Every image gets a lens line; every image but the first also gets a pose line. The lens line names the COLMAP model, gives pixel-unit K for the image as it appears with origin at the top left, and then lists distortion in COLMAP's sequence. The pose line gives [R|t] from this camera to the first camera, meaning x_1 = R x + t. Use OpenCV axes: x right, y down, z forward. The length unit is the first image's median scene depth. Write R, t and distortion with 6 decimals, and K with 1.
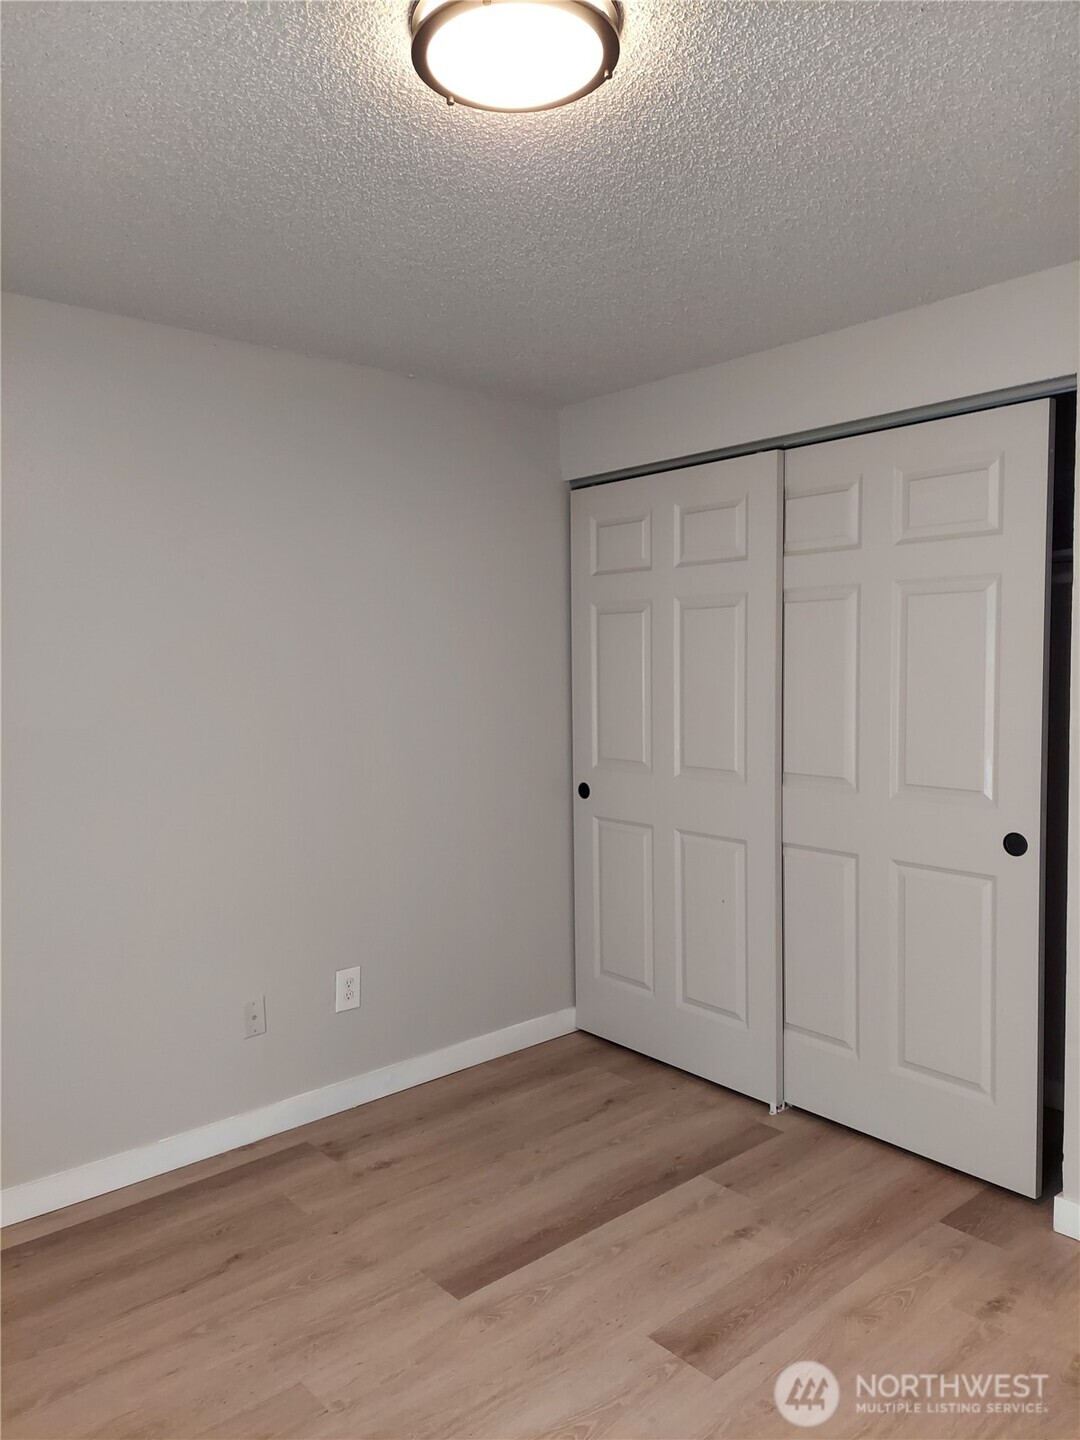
lens RADIAL K [[1026.7, 0, 532.2], [0, 1026.7, 711.1], [0, 0, 1]] dist [0.086472, -0.061241]
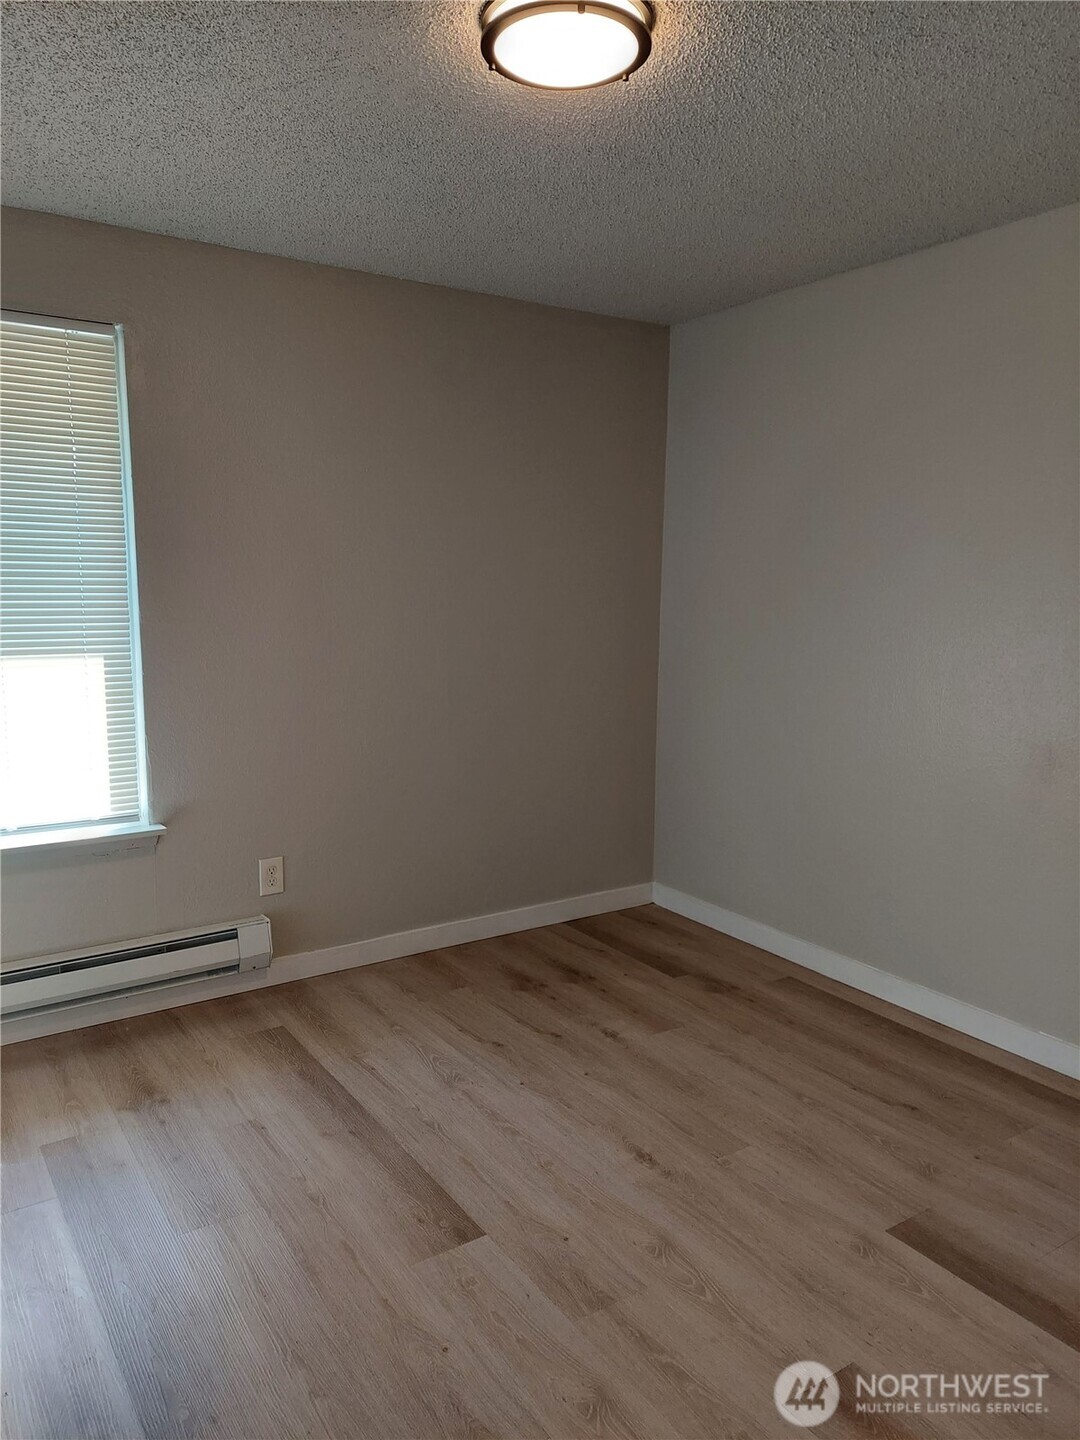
lens RADIAL K [[1026.7, 0, 543.4], [0, 1026.7, 729.0], [0, 0, 1]] dist [0.086472, -0.061241]
pose [[-0.113438, 0.151310, -0.981956, 0.839298], [-0.047669, 0.986368, 0.157497, -0.030118], [0.992401, 0.064675, -0.104679, 0.755592]]
